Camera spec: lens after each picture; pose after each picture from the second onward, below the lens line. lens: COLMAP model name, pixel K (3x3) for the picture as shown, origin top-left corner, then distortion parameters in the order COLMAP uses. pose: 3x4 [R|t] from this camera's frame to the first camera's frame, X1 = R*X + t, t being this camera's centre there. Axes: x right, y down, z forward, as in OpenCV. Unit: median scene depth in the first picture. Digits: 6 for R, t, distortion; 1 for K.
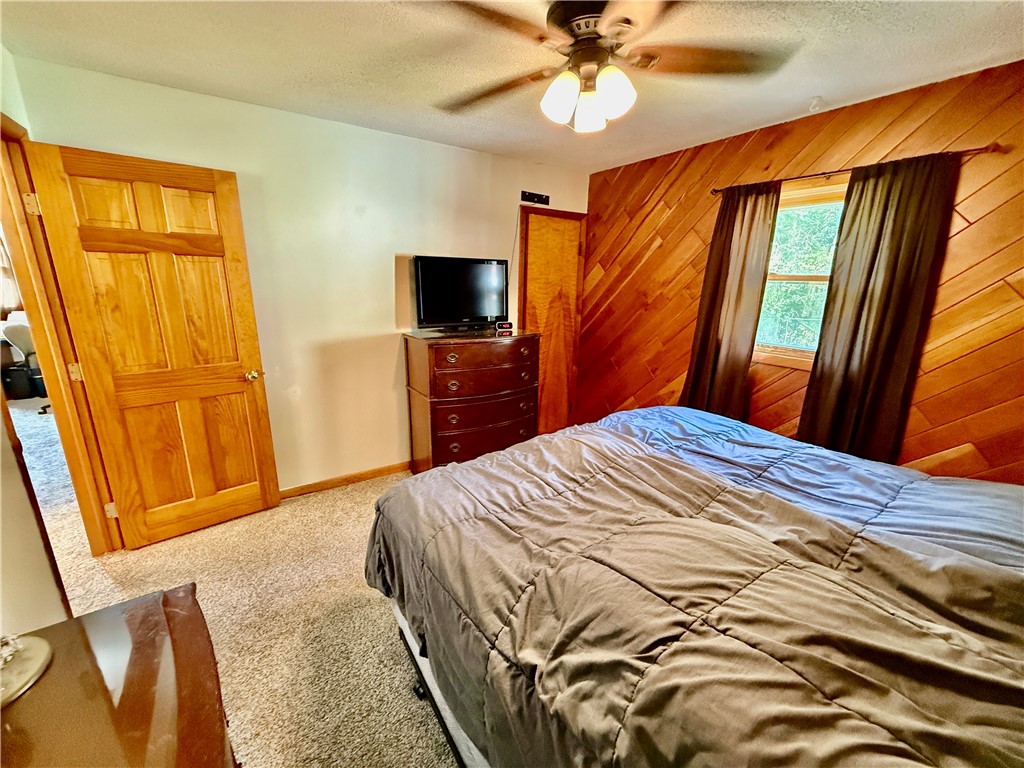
lens RADIAL K [[409.7, 0, 514.2], [0, 409.7, 385.4], [0, 0, 1]] dist [0.002574, -0.000317]
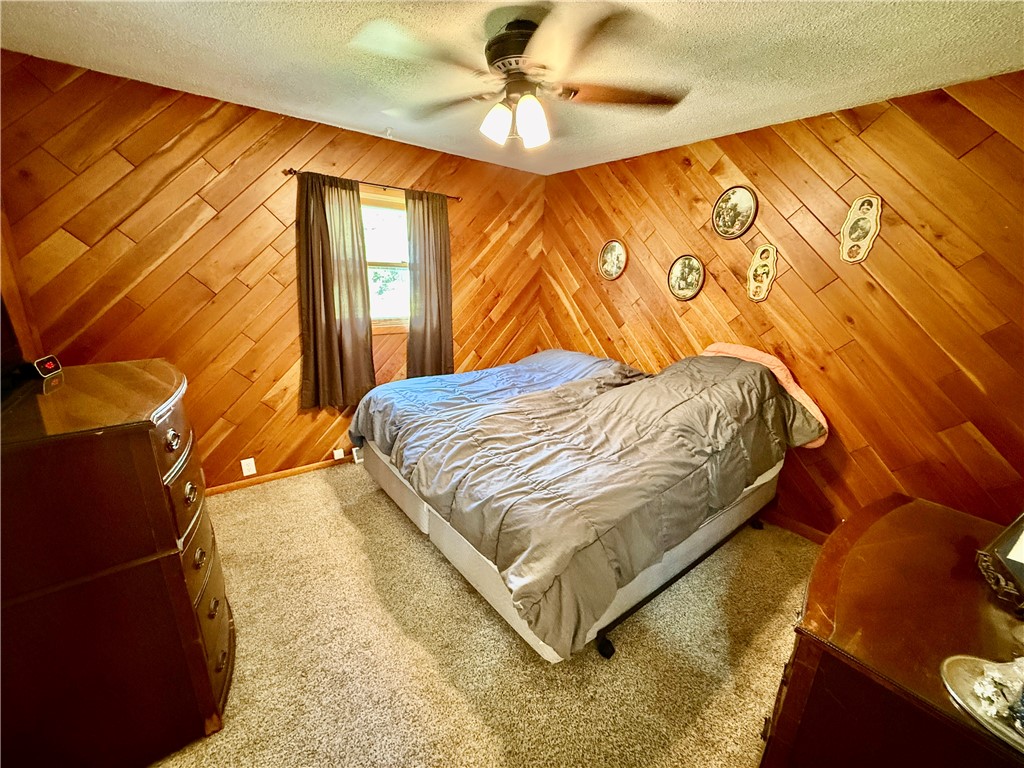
lens RADIAL K [[409.7, 0, 513.9], [0, 409.7, 382.3], [0, 0, 1]] dist [0.002574, -0.000317]
pose [[-0.073015, -0.282242, 0.956561, -0.674172], [0.224046, 0.929964, 0.291496, -0.198096], [-0.971840, 0.235597, -0.004666, 0.687951]]
